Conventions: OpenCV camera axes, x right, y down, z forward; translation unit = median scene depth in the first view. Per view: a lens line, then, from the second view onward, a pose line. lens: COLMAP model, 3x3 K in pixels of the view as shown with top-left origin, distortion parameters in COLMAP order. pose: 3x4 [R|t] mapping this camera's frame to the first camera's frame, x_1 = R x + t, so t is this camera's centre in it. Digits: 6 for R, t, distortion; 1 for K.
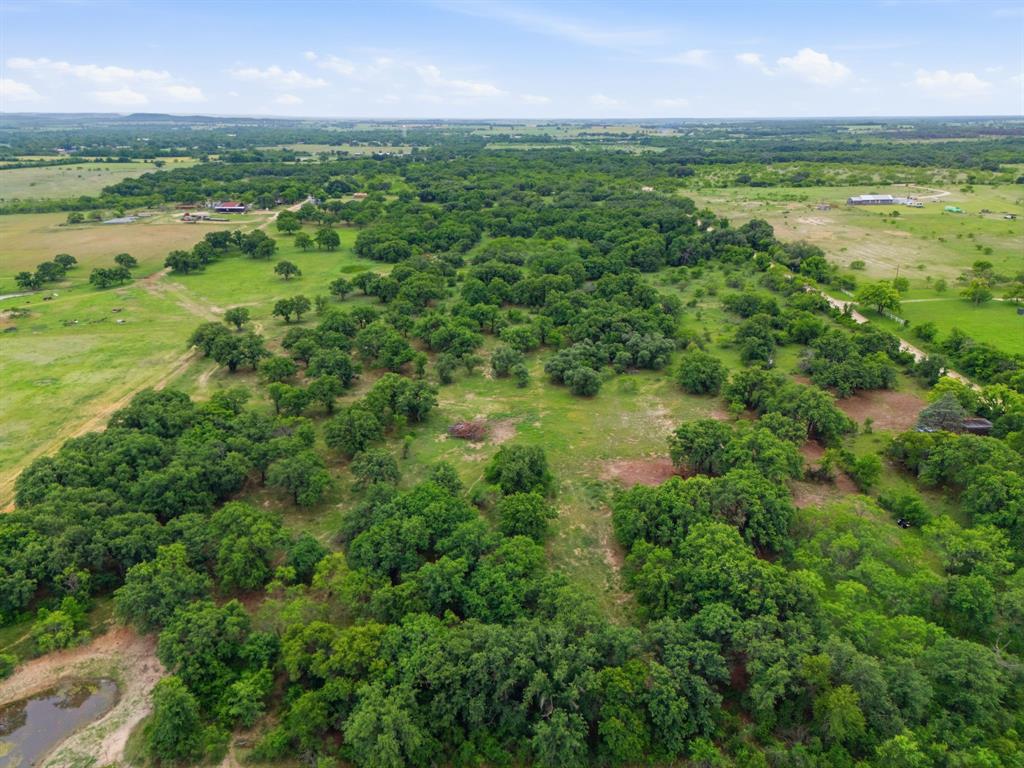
lens RADIAL K [[754.2, 0, 514.2], [0, 754.2, 387.0], [0, 0, 1]] dist [0.071497, -0.064993]
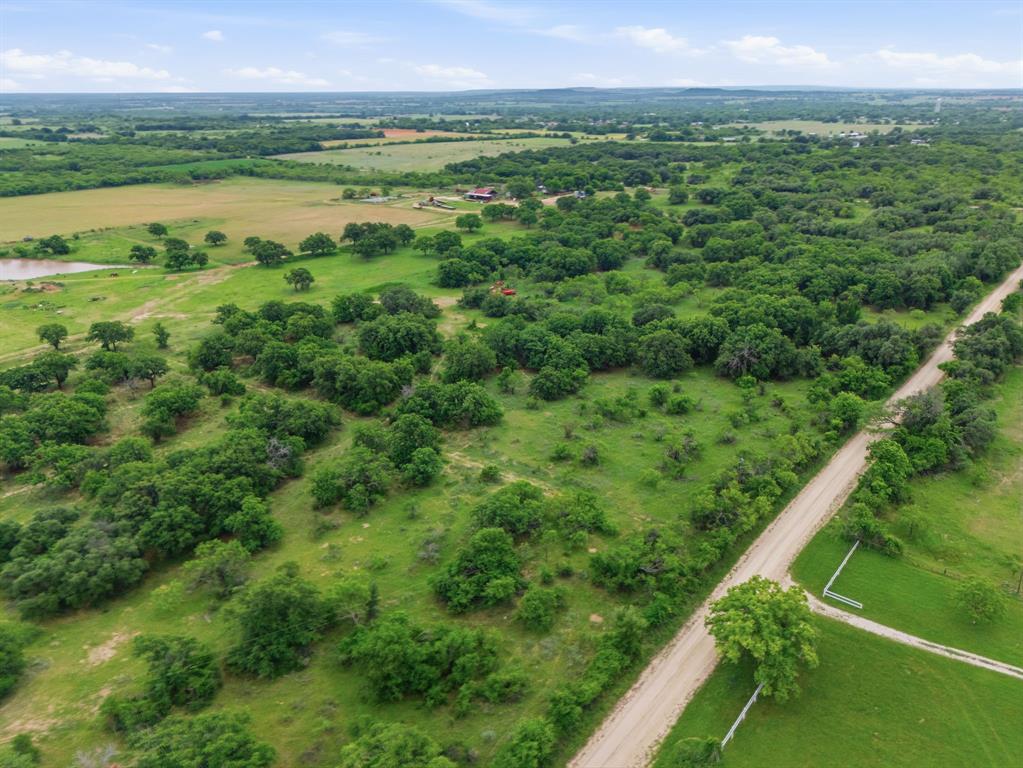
lens RADIAL K [[753.5, 0, 513.7], [0, 753.5, 387.0], [0, 0, 1]] dist [0.071497, -0.064993]
pose [[0.776658, 0.229406, -0.586664, 0.221818], [-0.210134, 0.972334, 0.102030, -0.090275], [0.593840, 0.044036, 0.803377, 0.235813]]
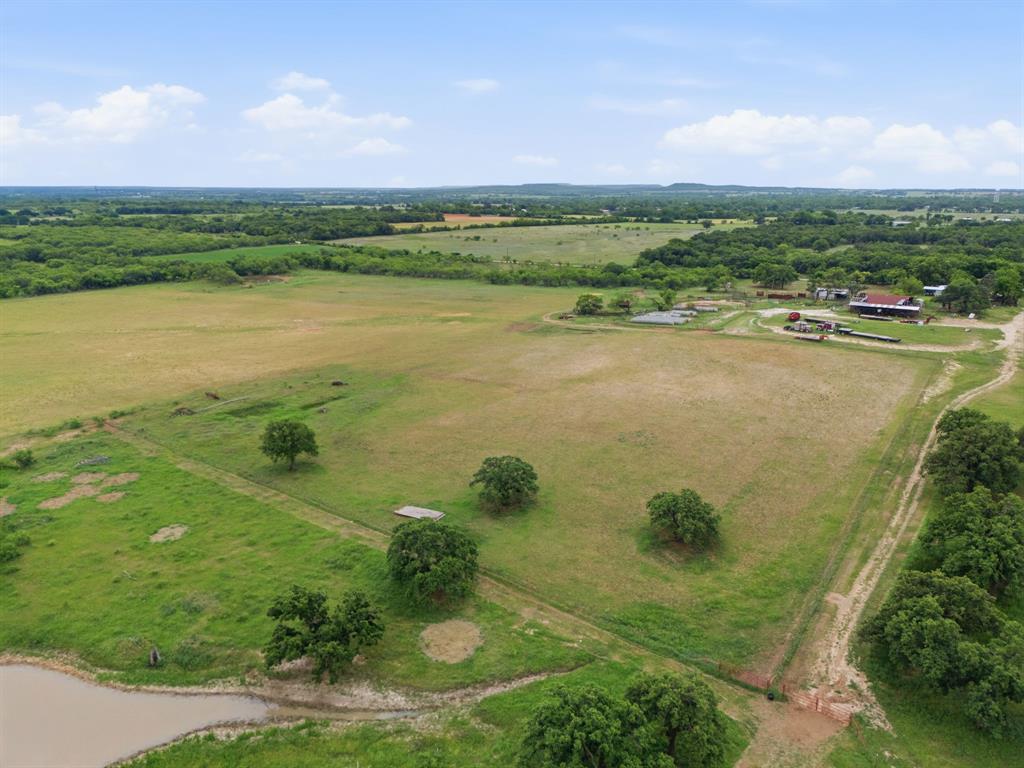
lens RADIAL K [[754.2, 0, 514.2], [0, 754.2, 387.0], [0, 0, 1]] dist [0.071497, -0.064993]
pose [[0.805280, 0.156351, -0.571908, -0.235701], [-0.204674, 0.978612, -0.020655, -0.111198], [0.556446, 0.133688, 0.820058, 0.425279]]
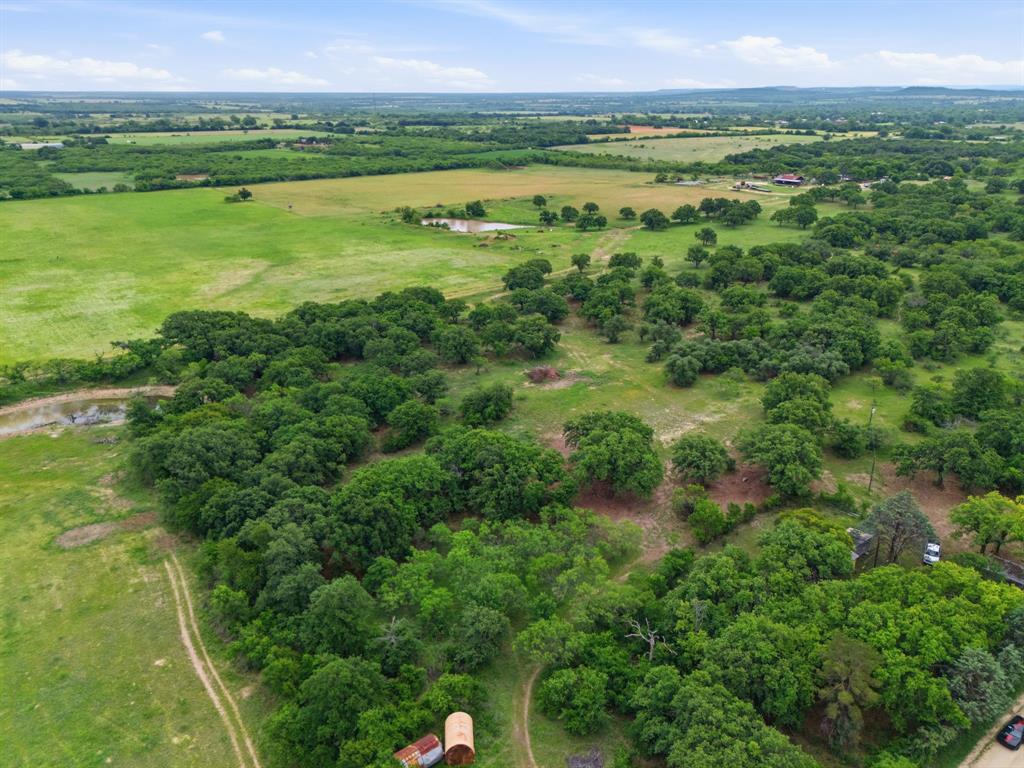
lens RADIAL K [[754.2, 0, 514.2], [0, 754.2, 387.0], [0, 0, 1]] dist [0.071497, -0.064993]
pose [[0.618169, 0.289194, -0.730913, 0.197234], [-0.266662, 0.951873, 0.151091, -0.021022], [0.739431, 0.101507, 0.665536, 0.053099]]
